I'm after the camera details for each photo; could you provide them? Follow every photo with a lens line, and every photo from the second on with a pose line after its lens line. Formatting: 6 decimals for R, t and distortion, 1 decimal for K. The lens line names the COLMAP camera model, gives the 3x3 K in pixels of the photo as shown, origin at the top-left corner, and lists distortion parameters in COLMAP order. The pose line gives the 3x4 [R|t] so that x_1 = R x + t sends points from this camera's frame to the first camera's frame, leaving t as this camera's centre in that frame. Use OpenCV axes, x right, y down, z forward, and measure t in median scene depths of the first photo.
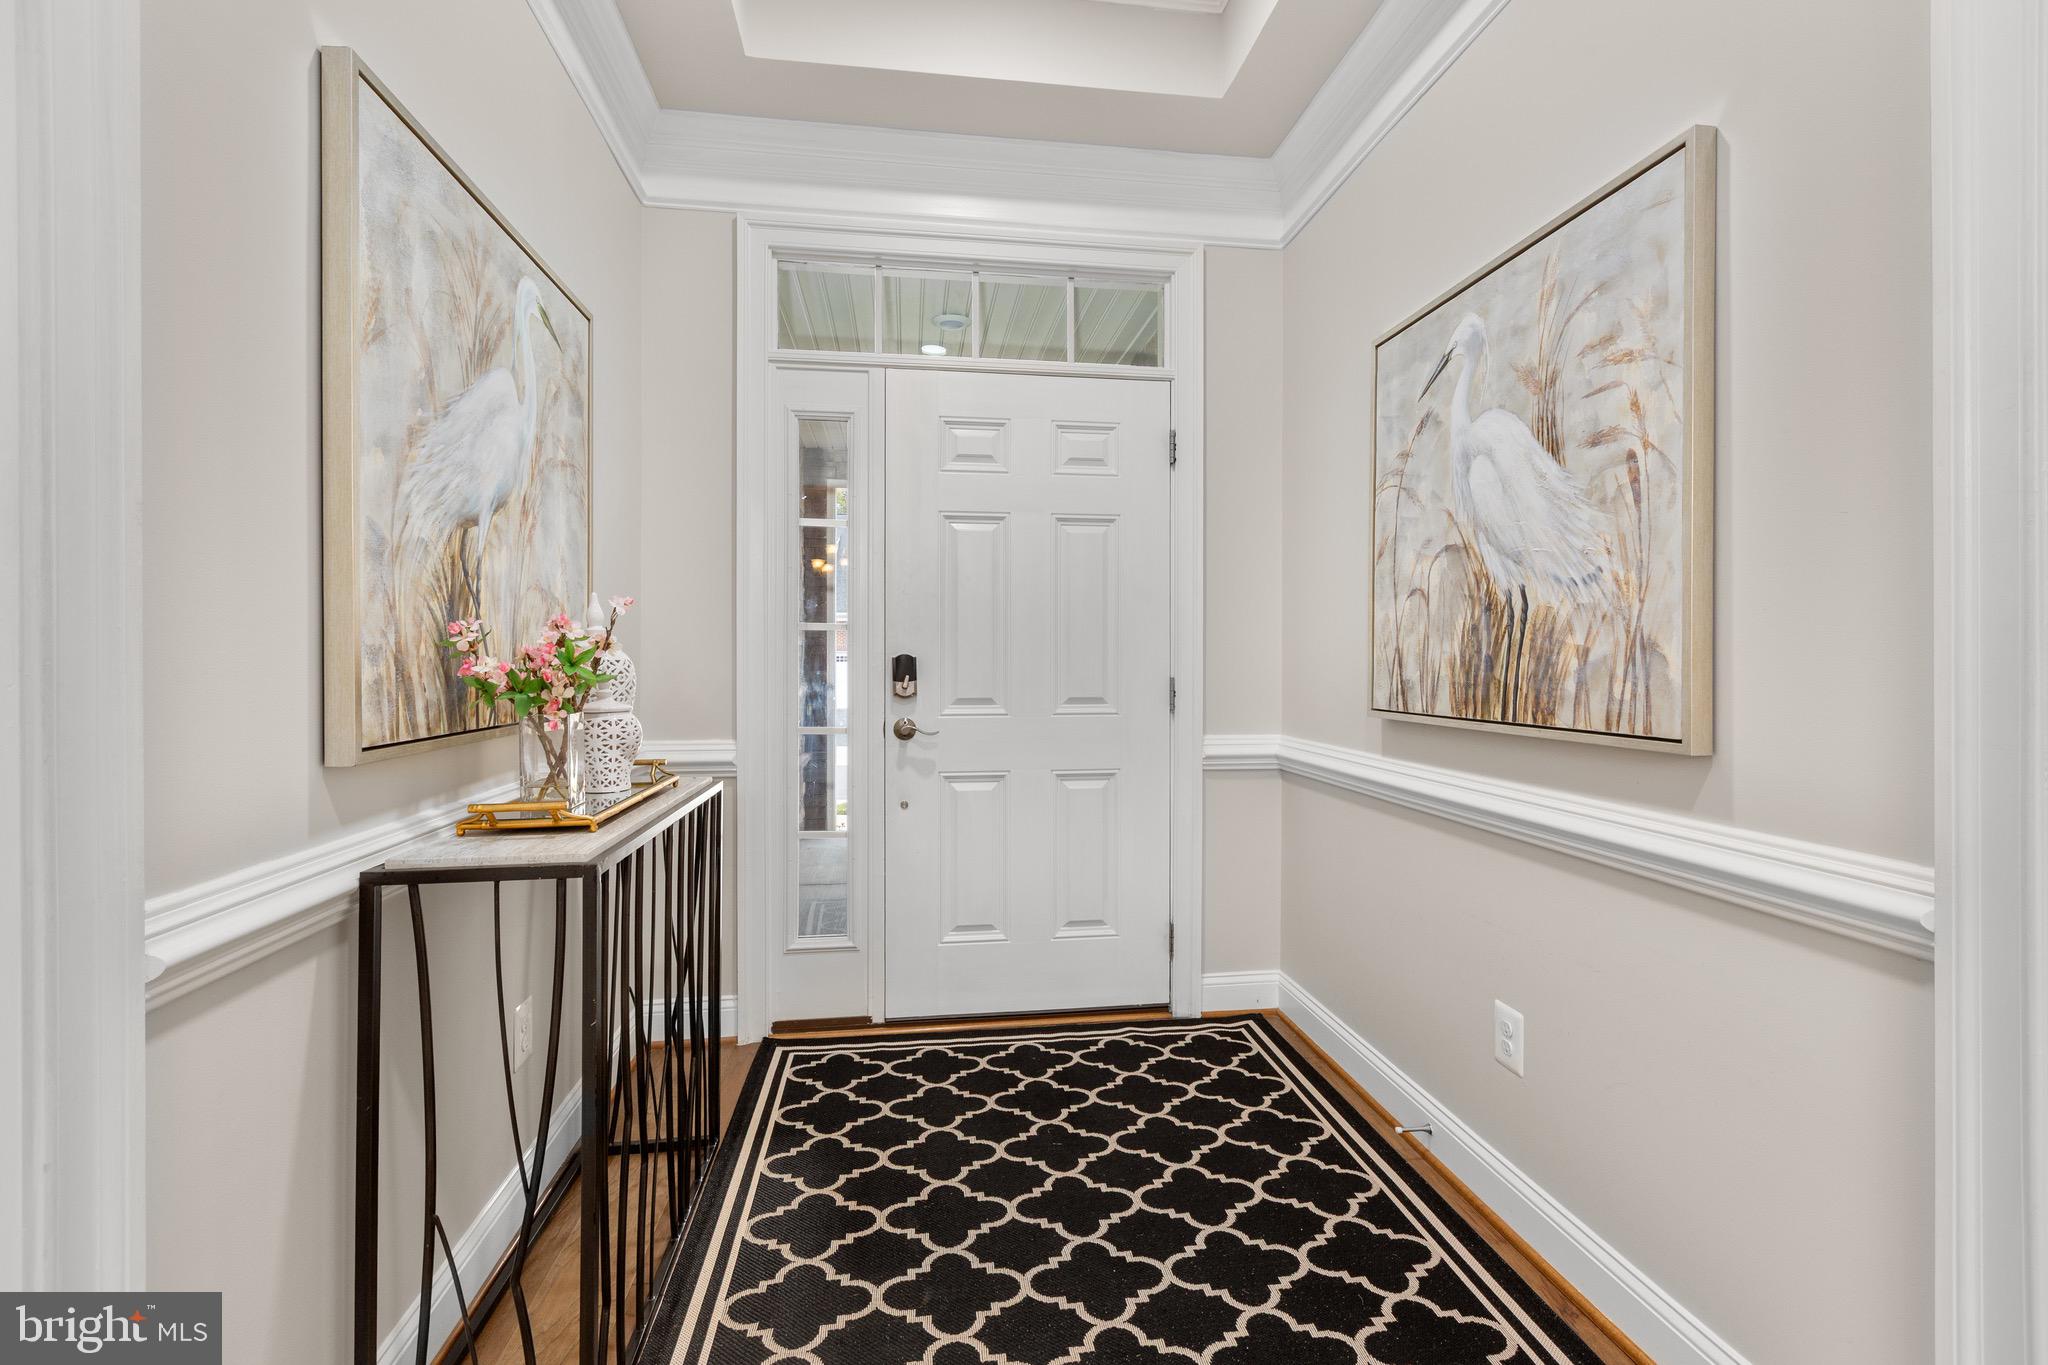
lens RADIAL K [[920.0, 0, 1033.5], [0, 920.0, 680.6], [0, 0, 1]] dist [0.003464, 0.000506]
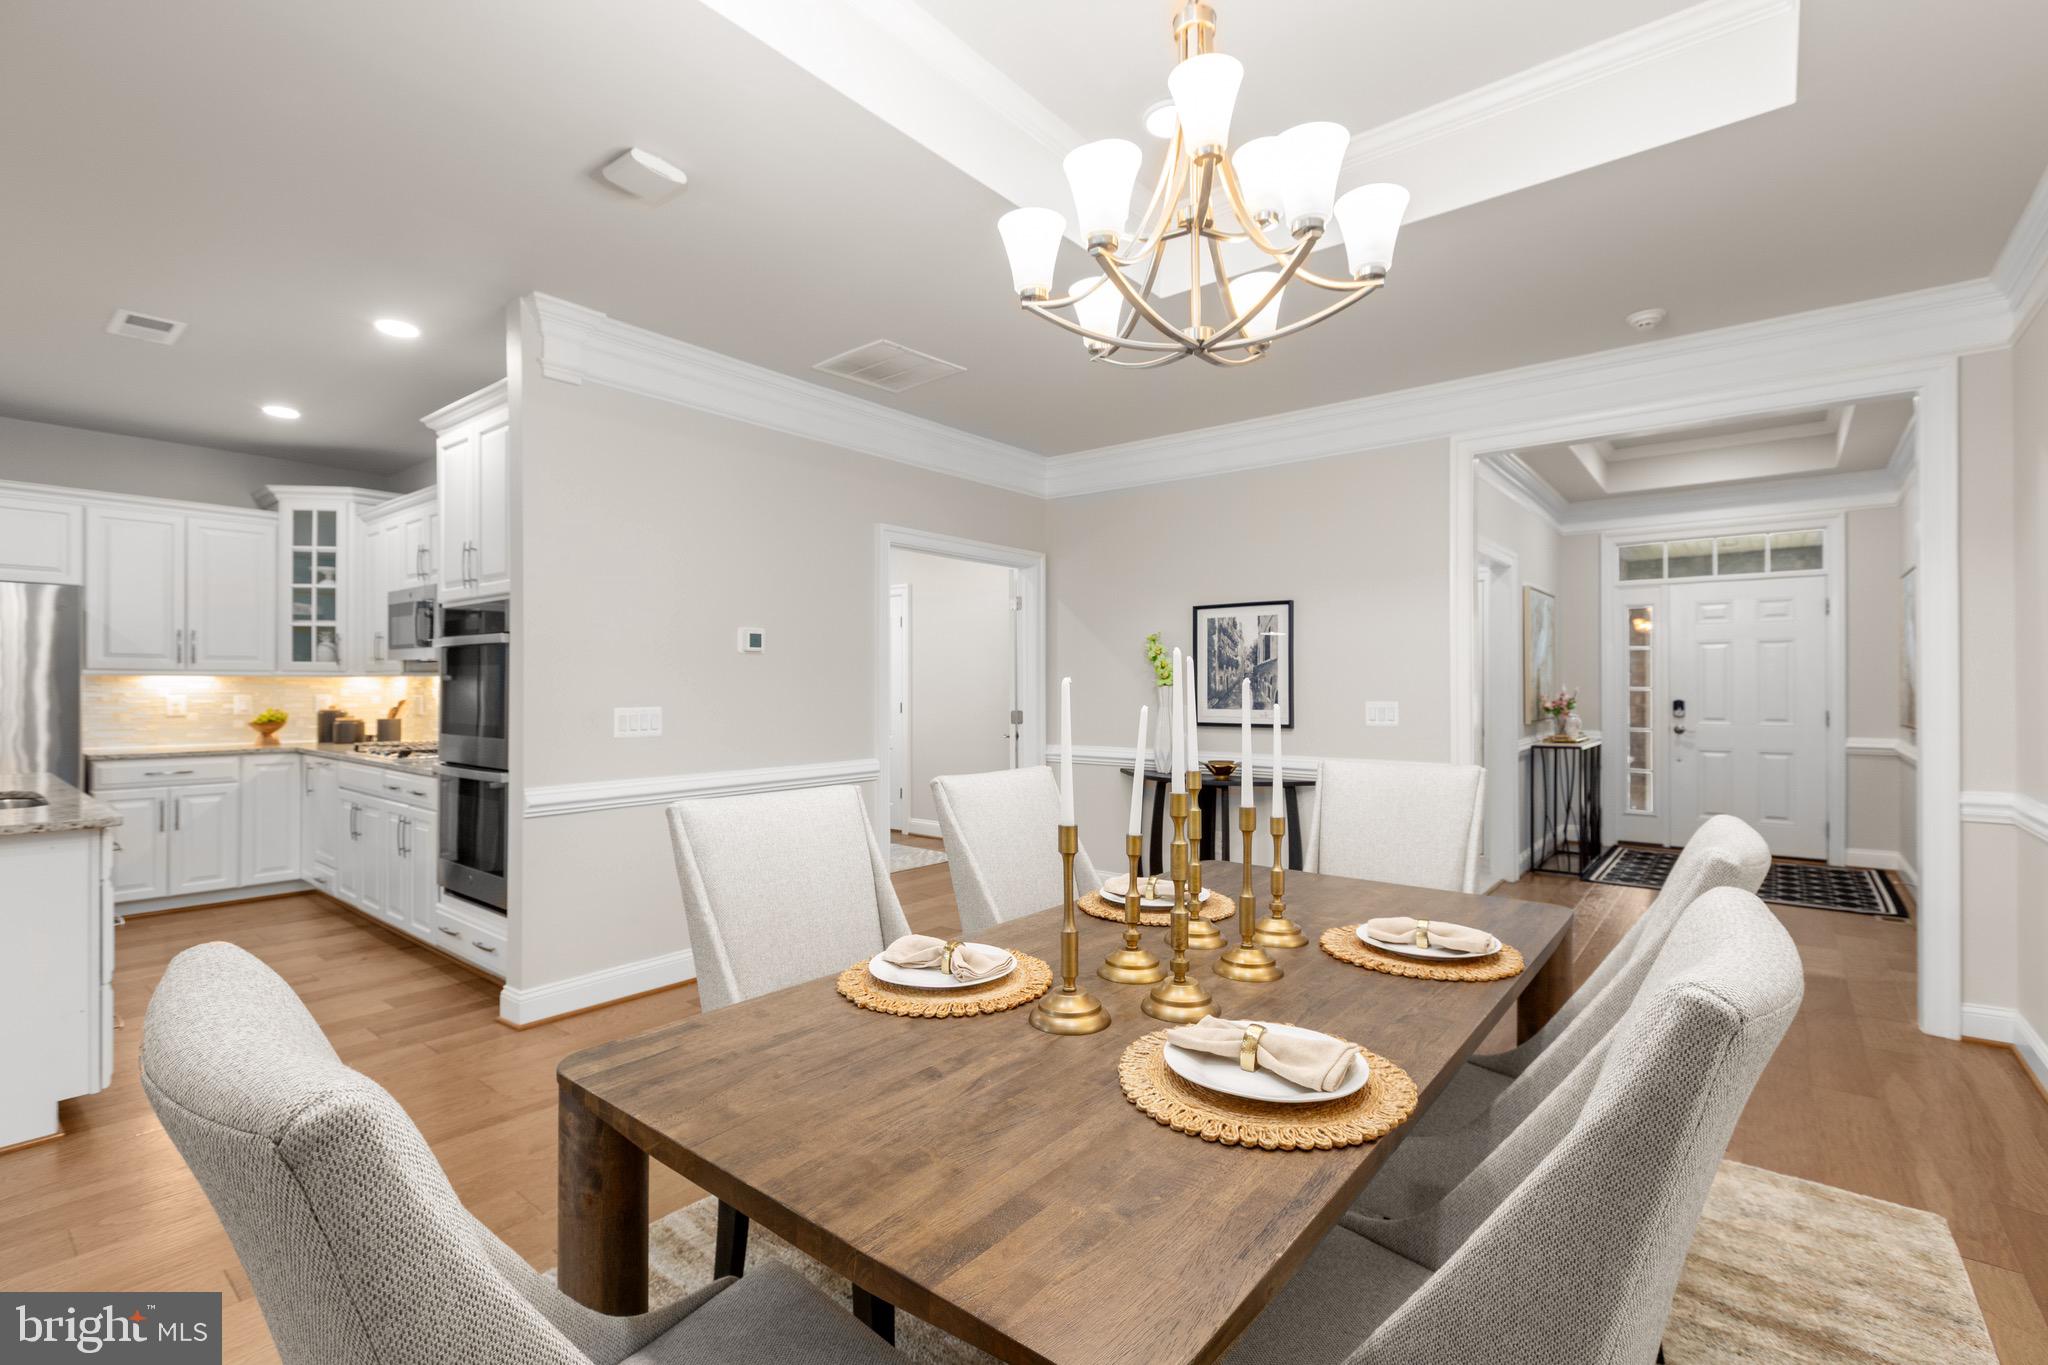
lens RADIAL K [[920.0, 0, 1033.5], [0, 920.0, 680.6], [0, 0, 1]] dist [0.003464, 0.000506]
pose [[0.680289, -0.004448, -0.732930, 0.490454], [-0.015037, 0.999686, -0.020024, -0.002773], [0.732790, 0.024643, 0.680009, -1.935653]]
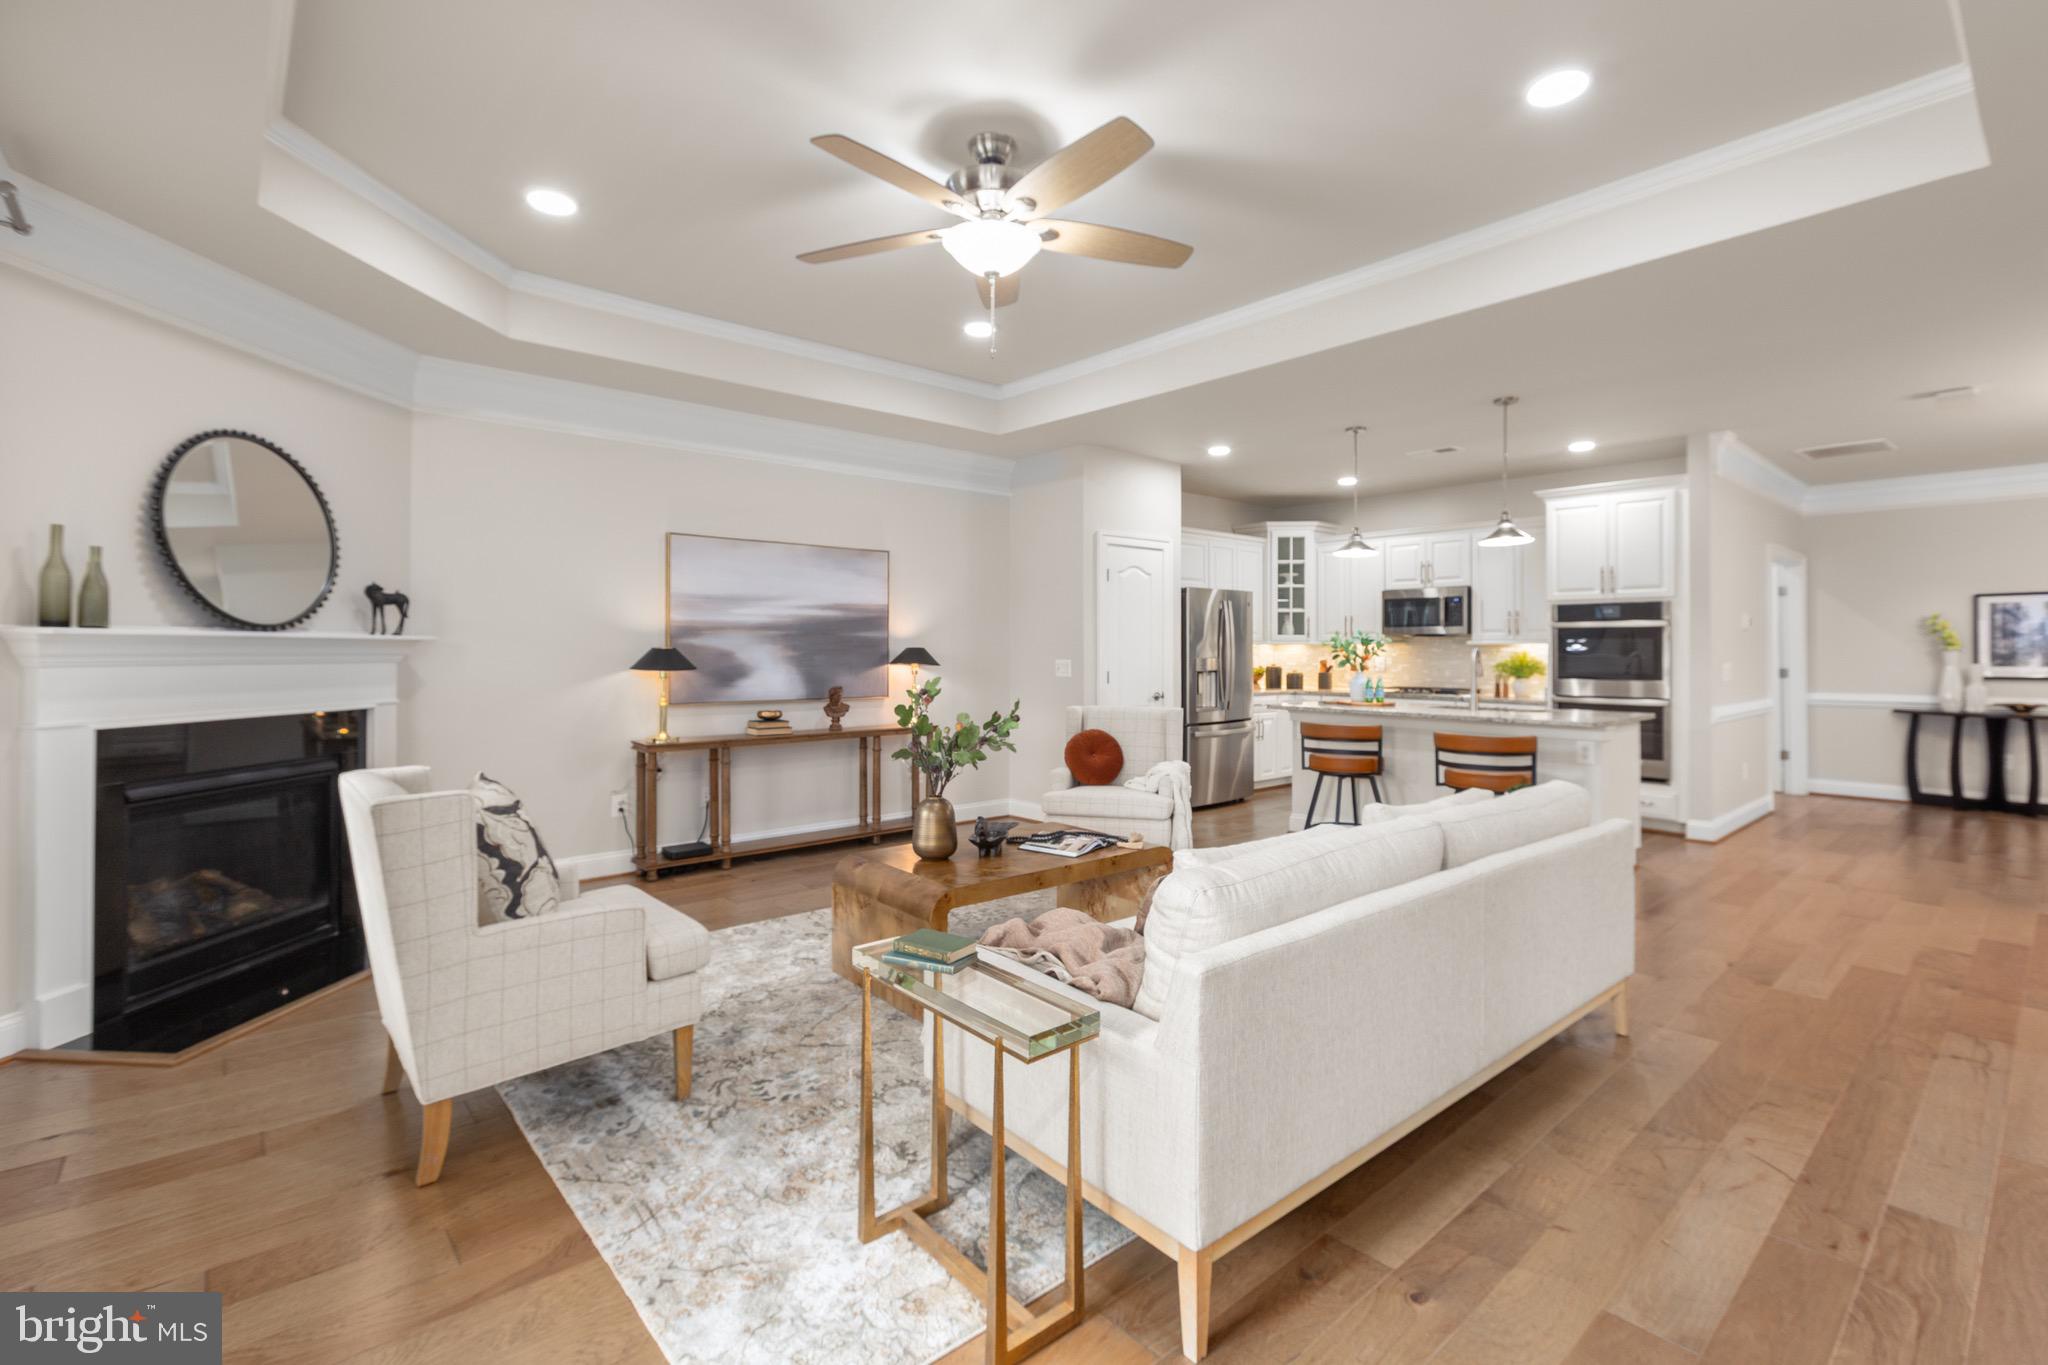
lens RADIAL K [[919.4, 0, 1032.9], [0, 919.4, 649.5], [0, 0, 1]] dist [-0.002837, -0.000012]
pose [[0.547771, -0.000469, -0.836628, -0.267527], [-0.016650, 0.999796, -0.011462, 0.068255], [0.836463, 0.020208, 0.547651, -5.813172]]
